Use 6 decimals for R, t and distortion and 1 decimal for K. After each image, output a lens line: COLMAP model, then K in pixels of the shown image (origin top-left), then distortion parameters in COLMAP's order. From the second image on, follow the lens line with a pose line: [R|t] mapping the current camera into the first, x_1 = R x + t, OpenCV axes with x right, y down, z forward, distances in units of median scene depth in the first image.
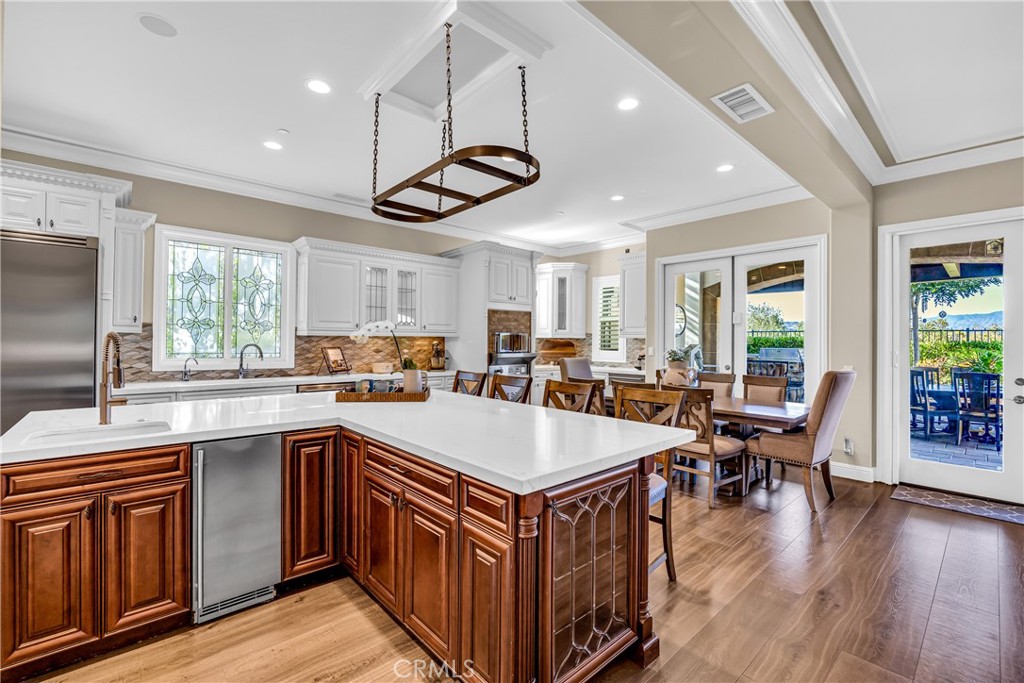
lens RADIAL K [[443.3, 0, 512.0], [0, 443.3, 341.5], [0, 0, 1]] dist [-0.001850, -0.000093]
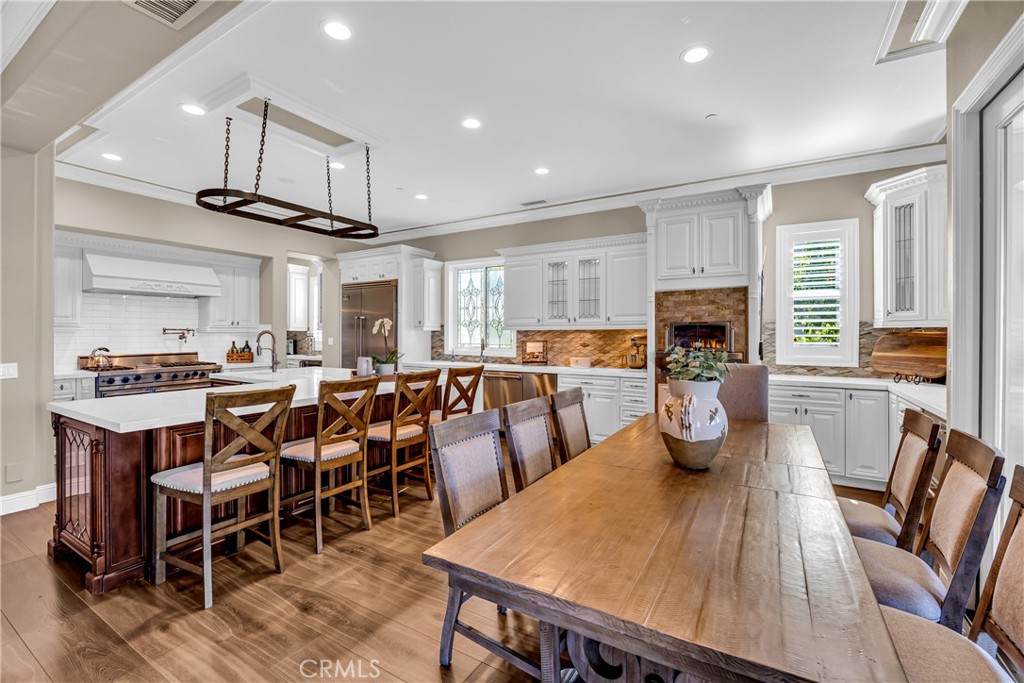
lens RADIAL K [[443.3, 0, 512.0], [0, 443.3, 341.5], [0, 0, 1]] dist [-0.001850, -0.000093]
pose [[0.293399, 0.009769, -0.955940, 0.636524], [-0.000472, 0.999949, 0.010073, 0.003889], [0.955990, -0.002504, 0.293389, 0.605441]]
